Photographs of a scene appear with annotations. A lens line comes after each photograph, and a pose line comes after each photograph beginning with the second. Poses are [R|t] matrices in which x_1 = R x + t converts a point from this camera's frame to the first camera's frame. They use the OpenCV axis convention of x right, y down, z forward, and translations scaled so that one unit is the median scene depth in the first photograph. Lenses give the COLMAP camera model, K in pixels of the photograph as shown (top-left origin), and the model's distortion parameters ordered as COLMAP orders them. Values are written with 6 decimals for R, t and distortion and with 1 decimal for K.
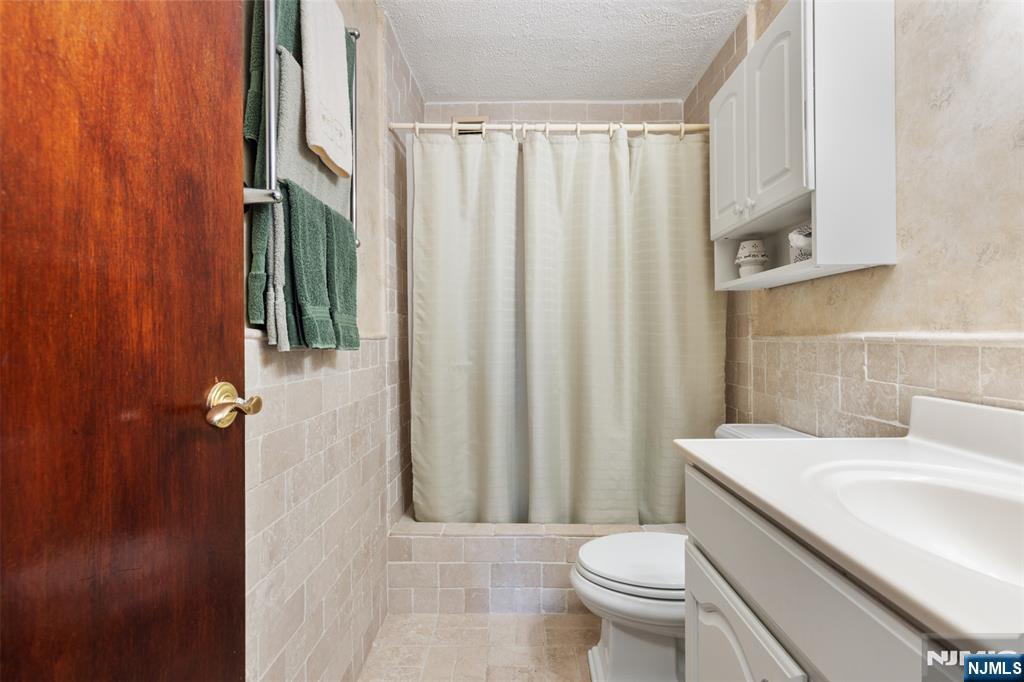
lens RADIAL K [[458.2, 0, 513.1], [0, 458.2, 337.5], [0, 0, 1]] dist [0.000017, -0.000683]
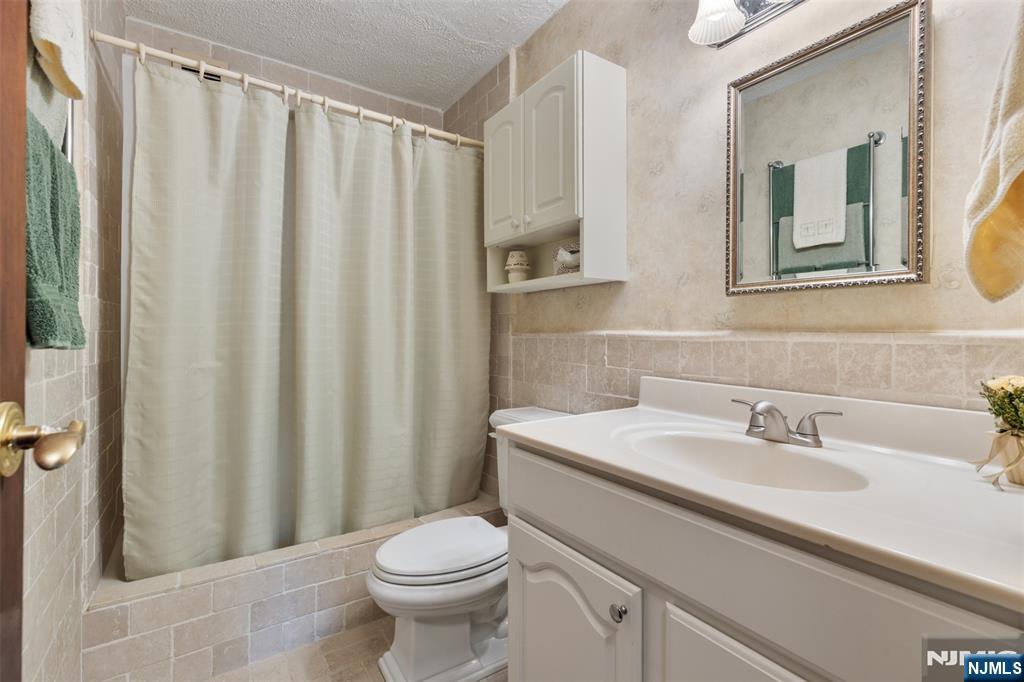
lens RADIAL K [[461.3, 0, 515.2], [0, 461.3, 331.2], [0, 0, 1]] dist [0.003078, -0.000693]
pose [[0.820345, 0.008476, 0.571807, -0.140082], [-0.005648, 0.999961, -0.006719, 0.000645], [-0.571842, 0.002282, 0.820361, 0.035580]]
